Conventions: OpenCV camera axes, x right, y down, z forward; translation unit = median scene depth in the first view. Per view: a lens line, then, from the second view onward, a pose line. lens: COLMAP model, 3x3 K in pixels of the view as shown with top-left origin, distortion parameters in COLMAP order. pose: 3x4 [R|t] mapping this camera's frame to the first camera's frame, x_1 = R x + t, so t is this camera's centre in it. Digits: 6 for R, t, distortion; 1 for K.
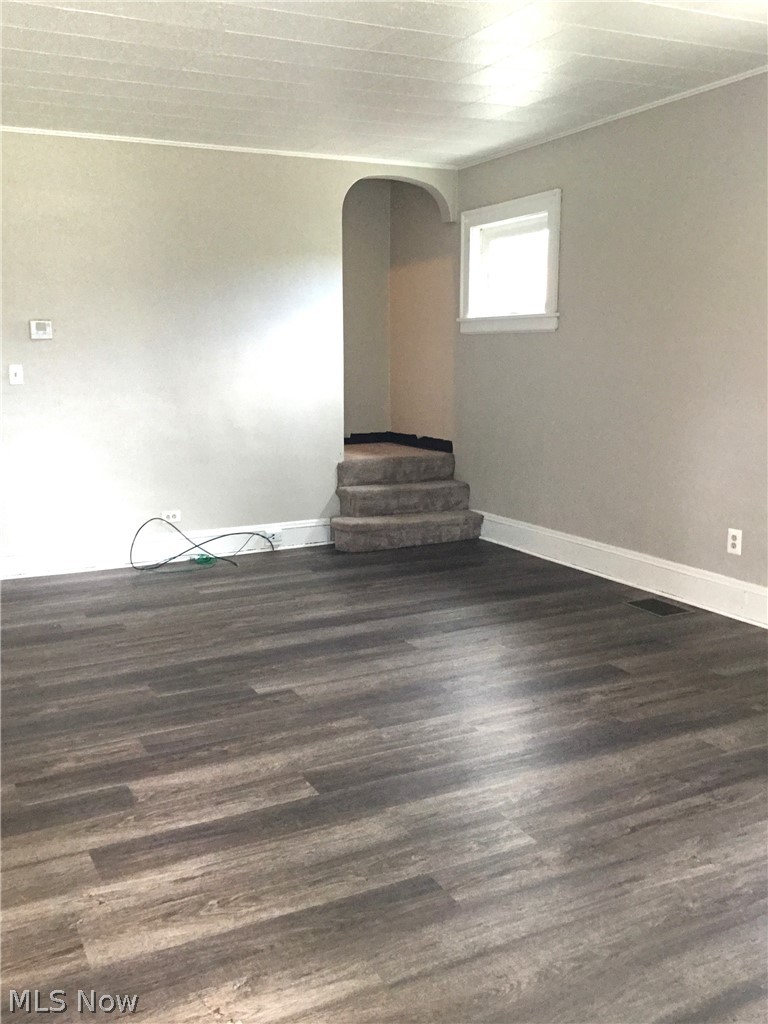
lens RADIAL K [[962.5, 0, 384.0], [0, 962.5, 512.0], [0, 0, 1]] dist [0.110160, -0.000592]
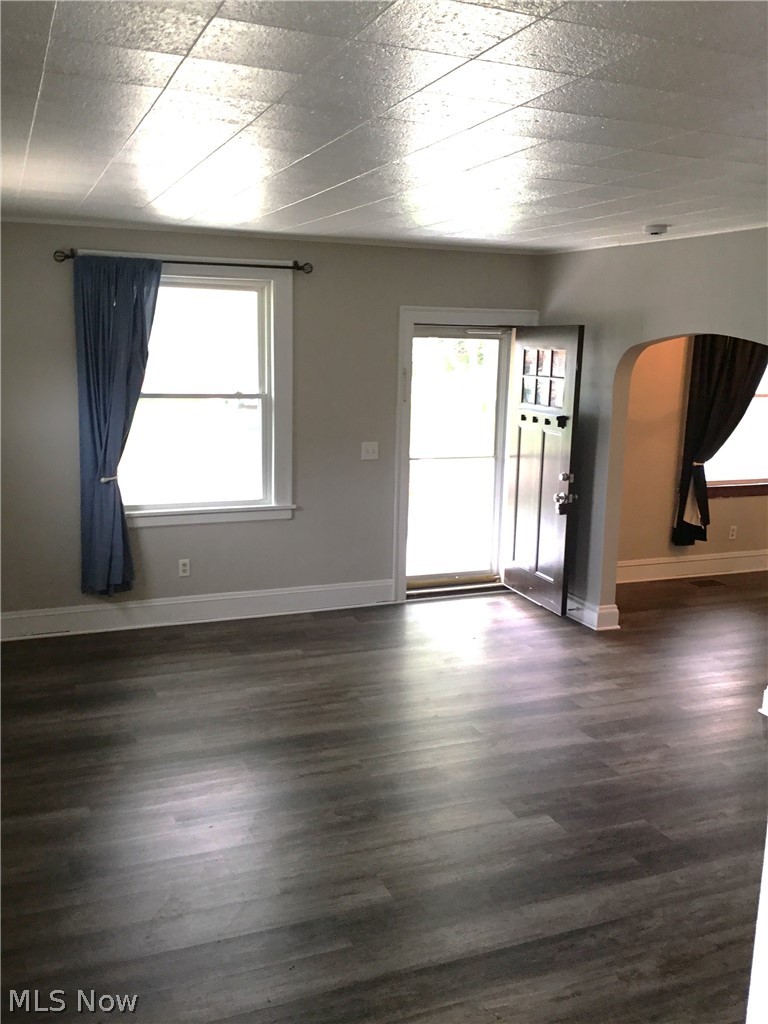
lens RADIAL K [[920.0, 0, 389.5], [0, 920.0, 513.9], [0, 0, 1]] dist [0.160071, -0.298561]
pose [[-0.997142, -0.027387, 0.070414, -0.018236], [-0.001463, 0.938813, 0.344425, -0.396671], [-0.075538, 0.343337, -0.936170, 1.577117]]
